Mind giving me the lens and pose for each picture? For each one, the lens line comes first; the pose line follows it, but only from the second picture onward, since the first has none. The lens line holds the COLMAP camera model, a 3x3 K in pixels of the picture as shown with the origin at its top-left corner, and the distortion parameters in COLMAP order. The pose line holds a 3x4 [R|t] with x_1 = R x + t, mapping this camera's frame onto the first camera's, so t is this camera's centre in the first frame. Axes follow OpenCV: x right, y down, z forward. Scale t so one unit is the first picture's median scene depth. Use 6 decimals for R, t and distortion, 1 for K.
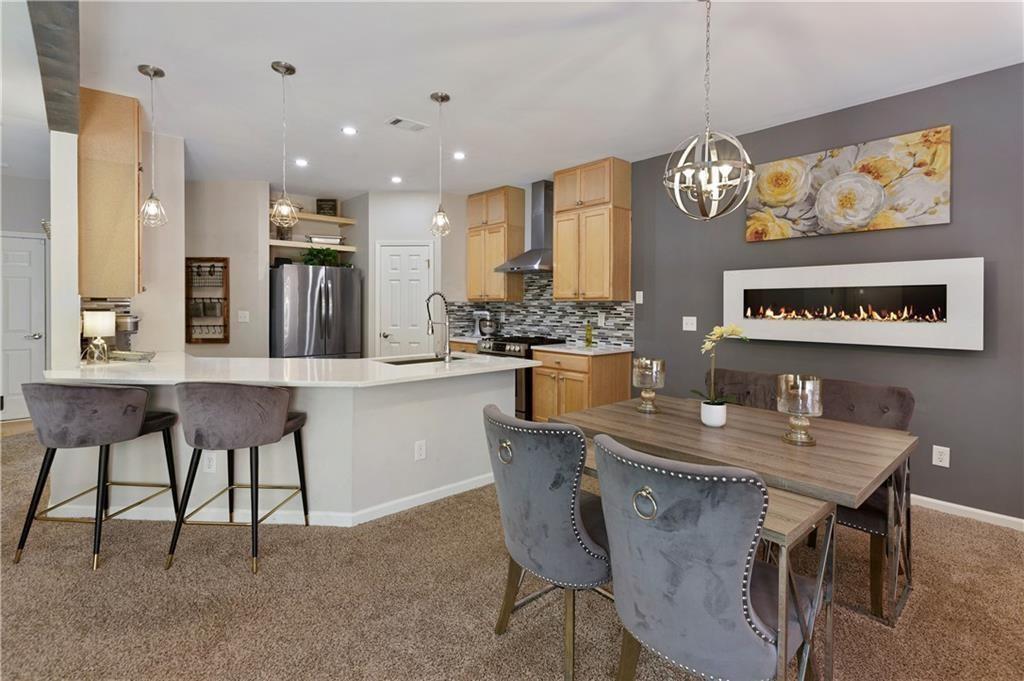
lens RADIAL K [[473.6, 0, 501.9], [0, 473.6, 309.8], [0, 0, 1]] dist [0.001980, -0.001345]
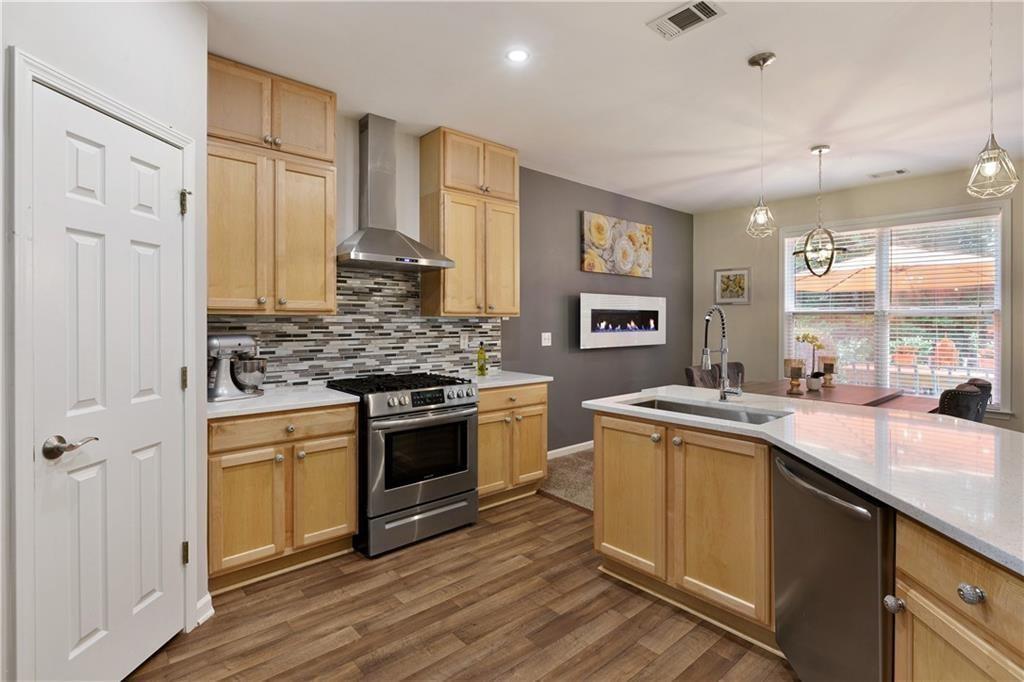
lens RADIAL K [[502.4, 0, 502.1], [0, 502.4, 318.8], [0, 0, 1]] dist [-0.000418, -0.000023]
pose [[0.005313, 0.004448, 0.999976, -0.652769], [0.011452, 0.999924, -0.004509, -0.011301], [-0.999920, 0.011476, 0.005262, 0.982650]]
